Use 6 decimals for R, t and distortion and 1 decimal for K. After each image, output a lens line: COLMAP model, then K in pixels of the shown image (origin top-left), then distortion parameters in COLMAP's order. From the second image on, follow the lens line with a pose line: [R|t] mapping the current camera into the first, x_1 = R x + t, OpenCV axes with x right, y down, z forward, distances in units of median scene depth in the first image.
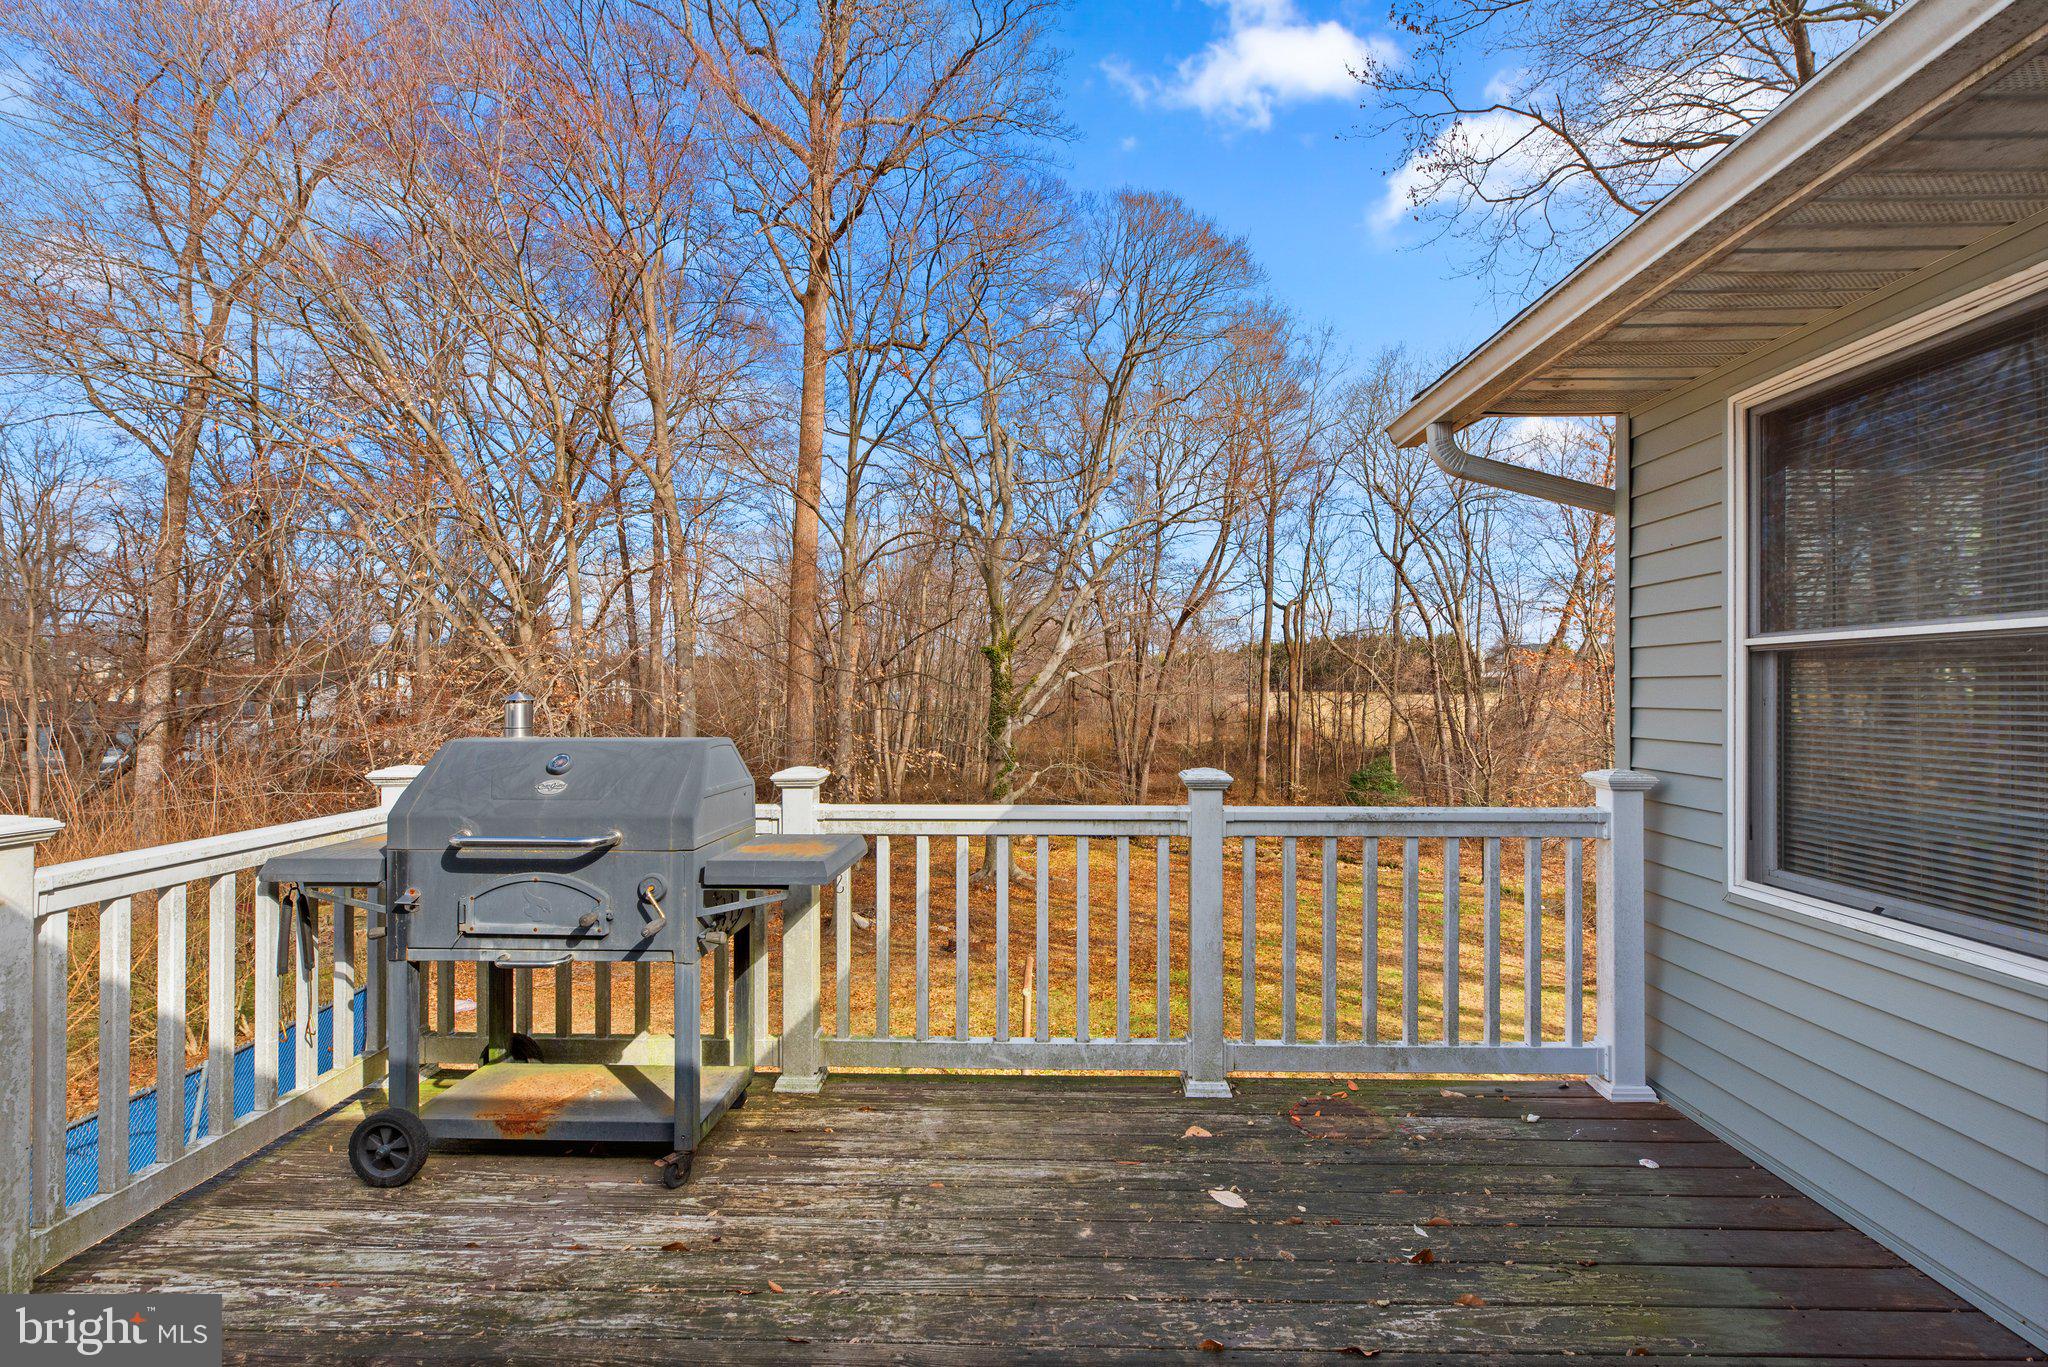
lens RADIAL K [[905.4, 0, 1024.6], [0, 905.4, 689.5], [0, 0, 1]] dist [0.002854, -0.001569]
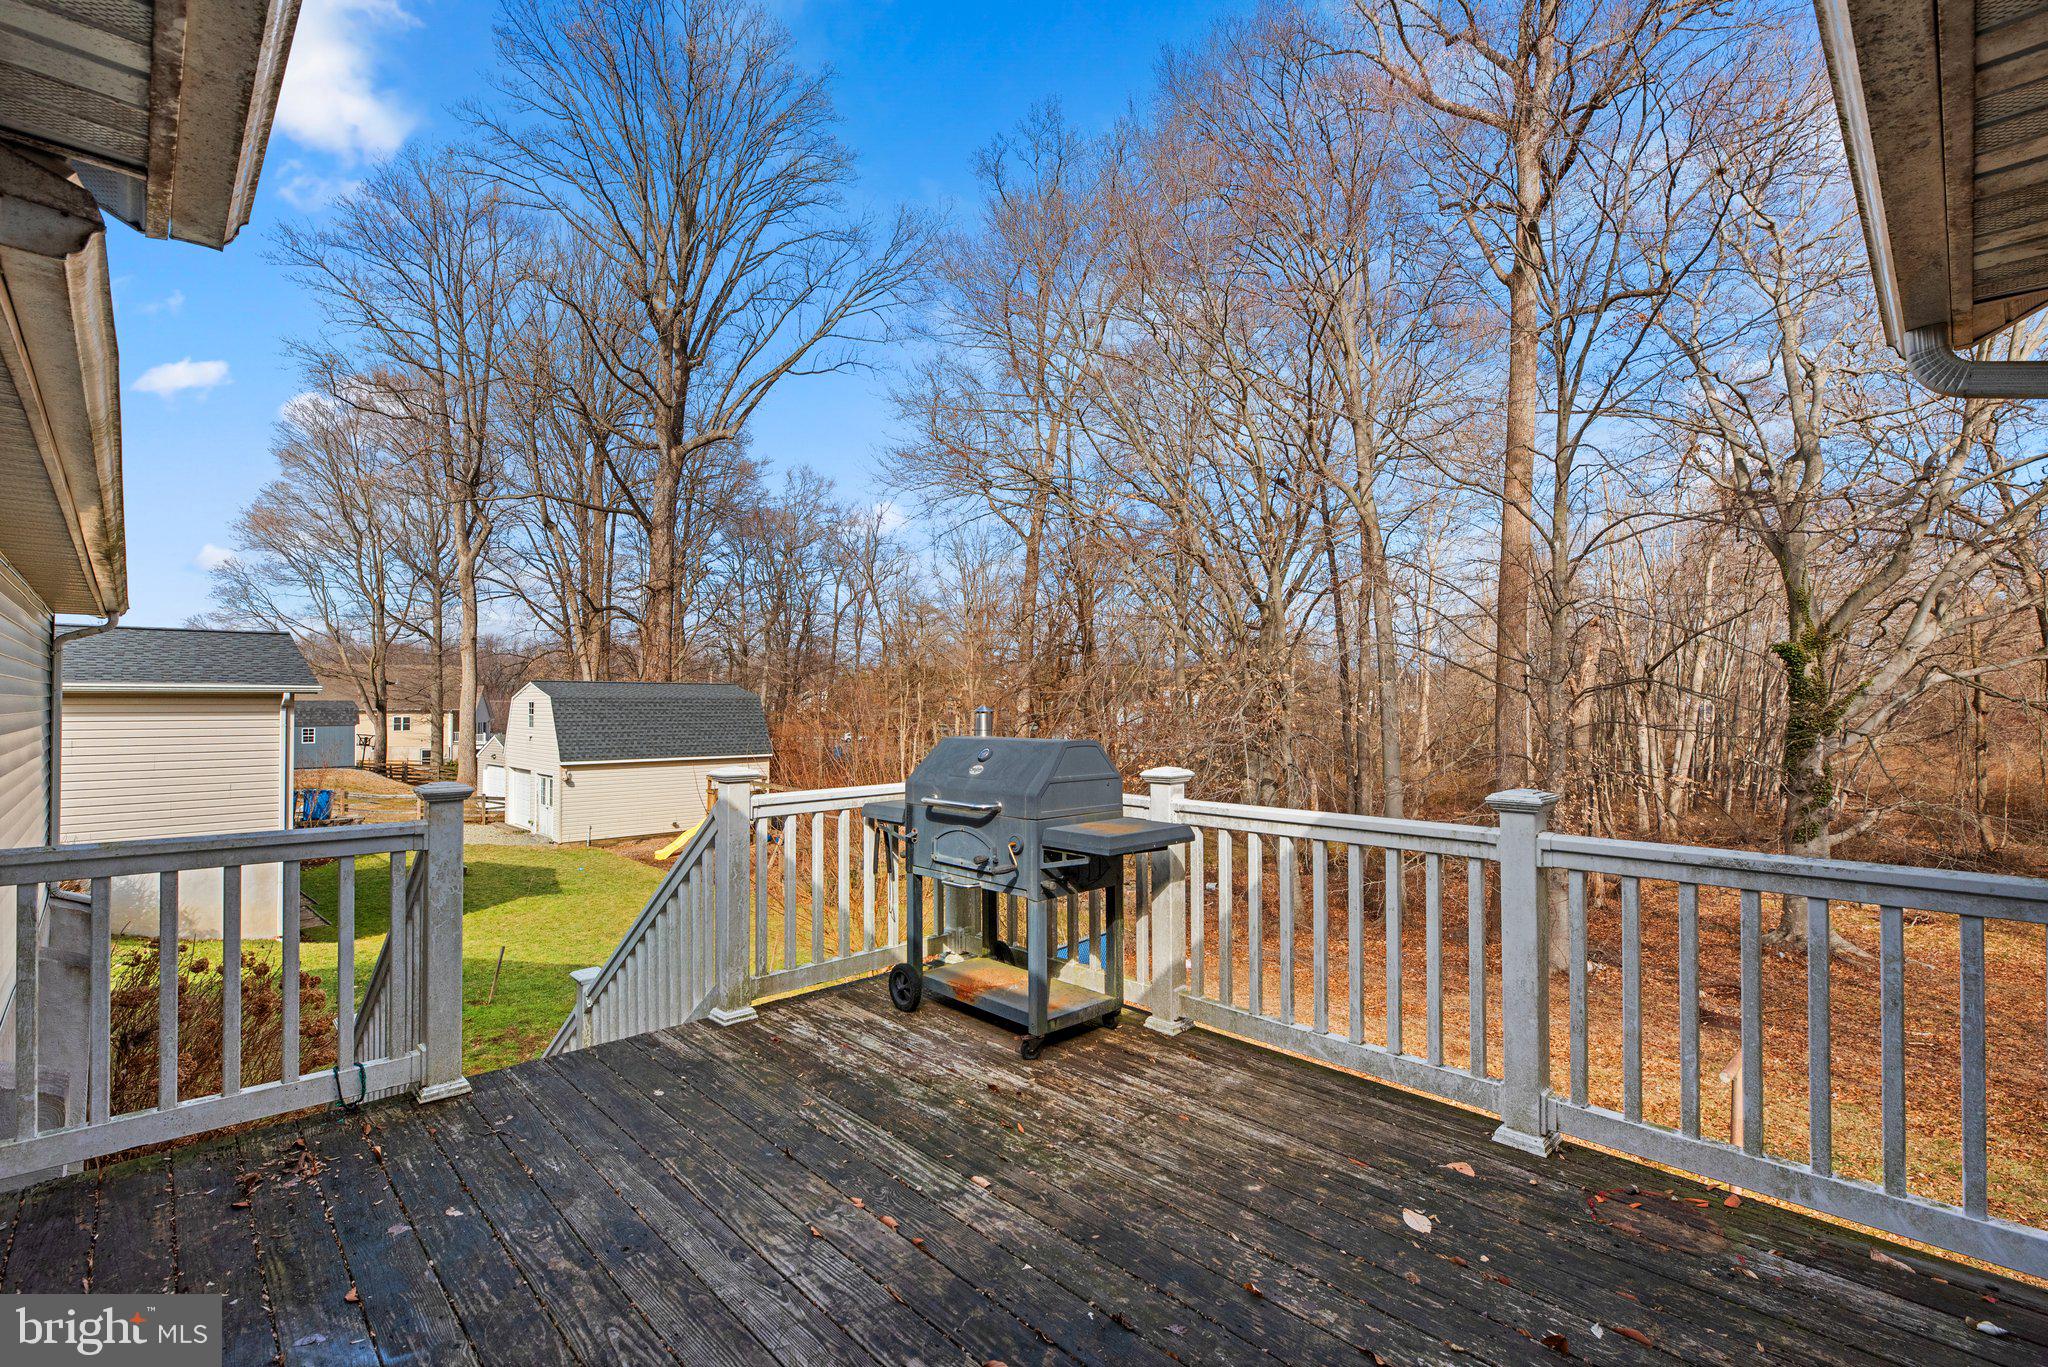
lens RADIAL K [[905.4, 0, 1039.3], [0, 905.4, 693.5], [0, 0, 1]] dist [0.002854, -0.001569]
pose [[0.714990, -0.009555, -0.699070, 0.582173], [0.004290, 0.999948, -0.009280, -0.003728], [0.699122, 0.003637, 0.714993, 0.006761]]
